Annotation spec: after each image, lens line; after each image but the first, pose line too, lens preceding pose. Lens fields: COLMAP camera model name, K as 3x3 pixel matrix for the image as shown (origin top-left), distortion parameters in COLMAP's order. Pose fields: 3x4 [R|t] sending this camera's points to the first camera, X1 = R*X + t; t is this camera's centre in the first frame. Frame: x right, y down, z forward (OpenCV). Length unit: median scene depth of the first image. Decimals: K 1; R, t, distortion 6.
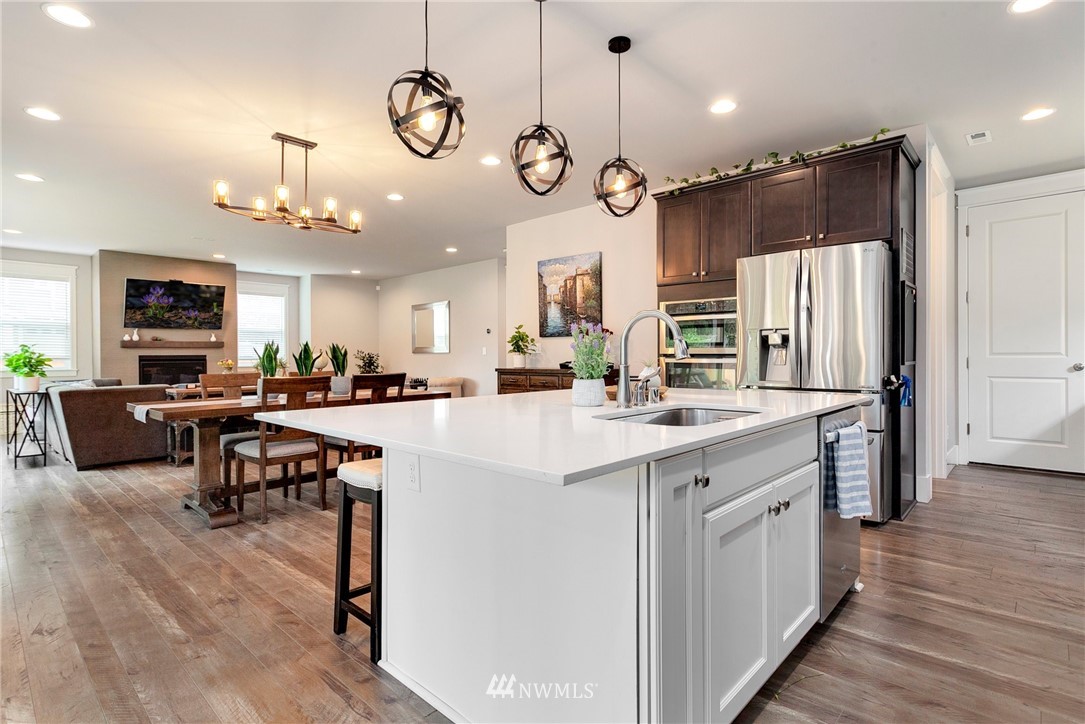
lens RADIAL K [[538.8, 0, 541.1], [0, 538.8, 354.5], [0, 0, 1]] dist [0.004606, 0.000602]
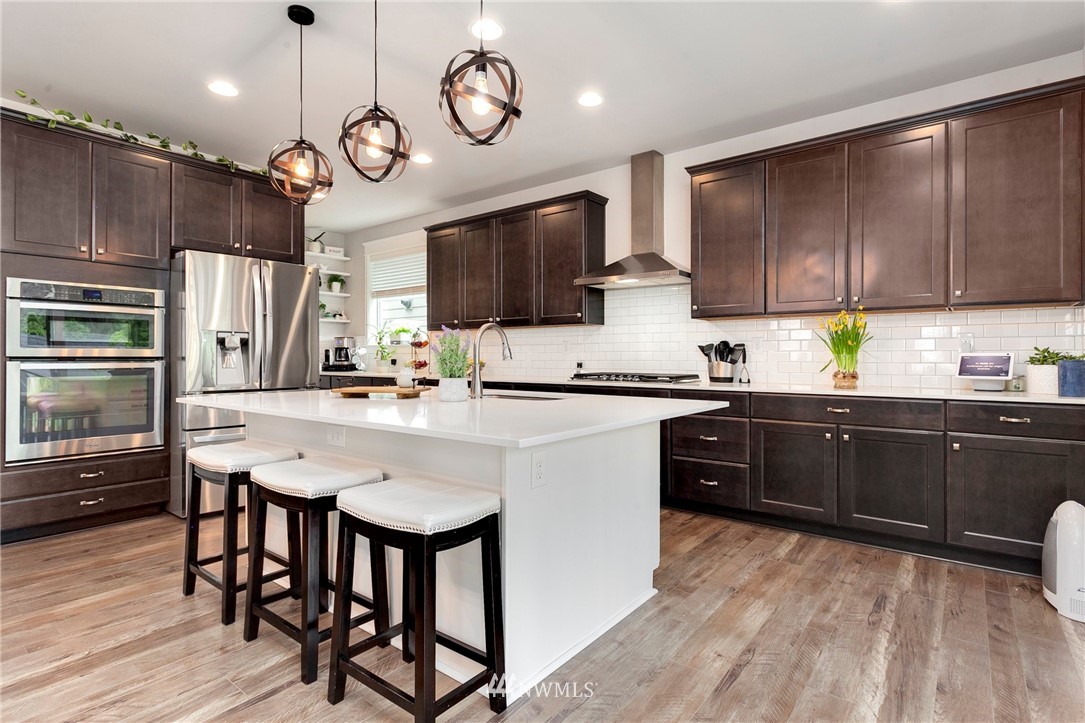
lens RADIAL K [[538.8, 0, 538.8], [0, 538.8, 357.7], [0, 0, 1]] dist [0.004606, 0.000602]
pose [[-0.084161, 0.001944, 0.996450, -0.351941], [0.001151, 0.999998, -0.001853, 0.001810], [-0.996451, 0.000990, -0.084163, 0.302958]]
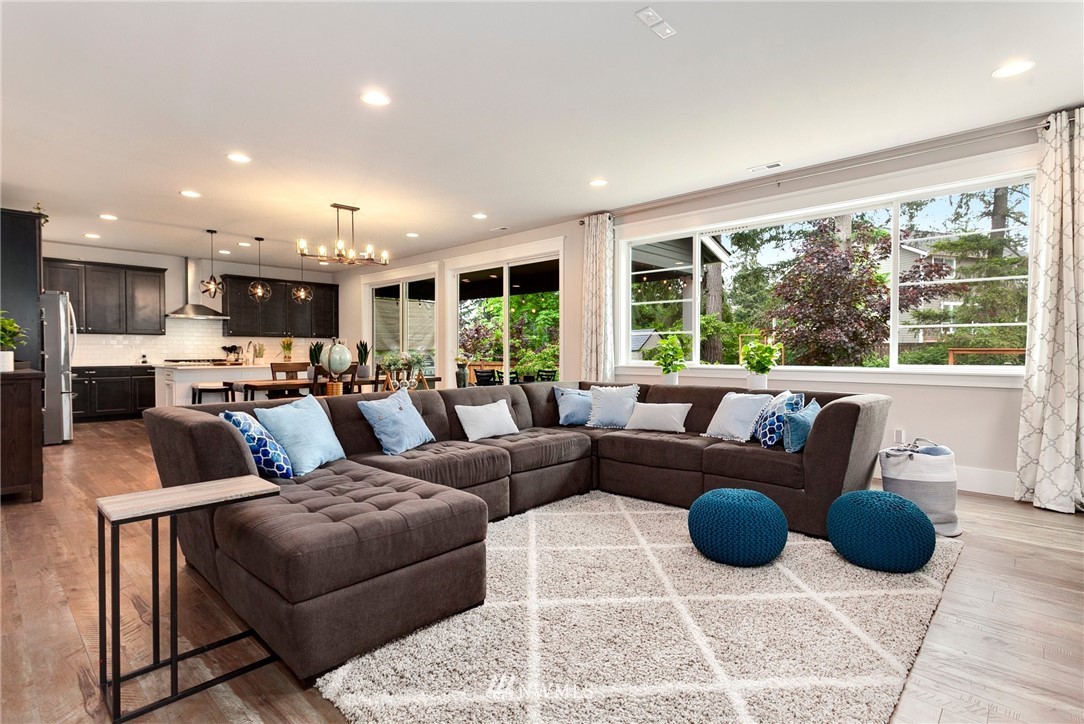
lens RADIAL K [[538.3, 0, 553.8], [0, 538.3, 358.6], [0, 0, 1]] dist [0.004606, 0.000602]
pose [[-0.999264, 0.013223, -0.036000, -0.616257], [0.012937, 0.999883, 0.008177, 0.019321], [0.036104, 0.007705, -0.999318, 1.641121]]
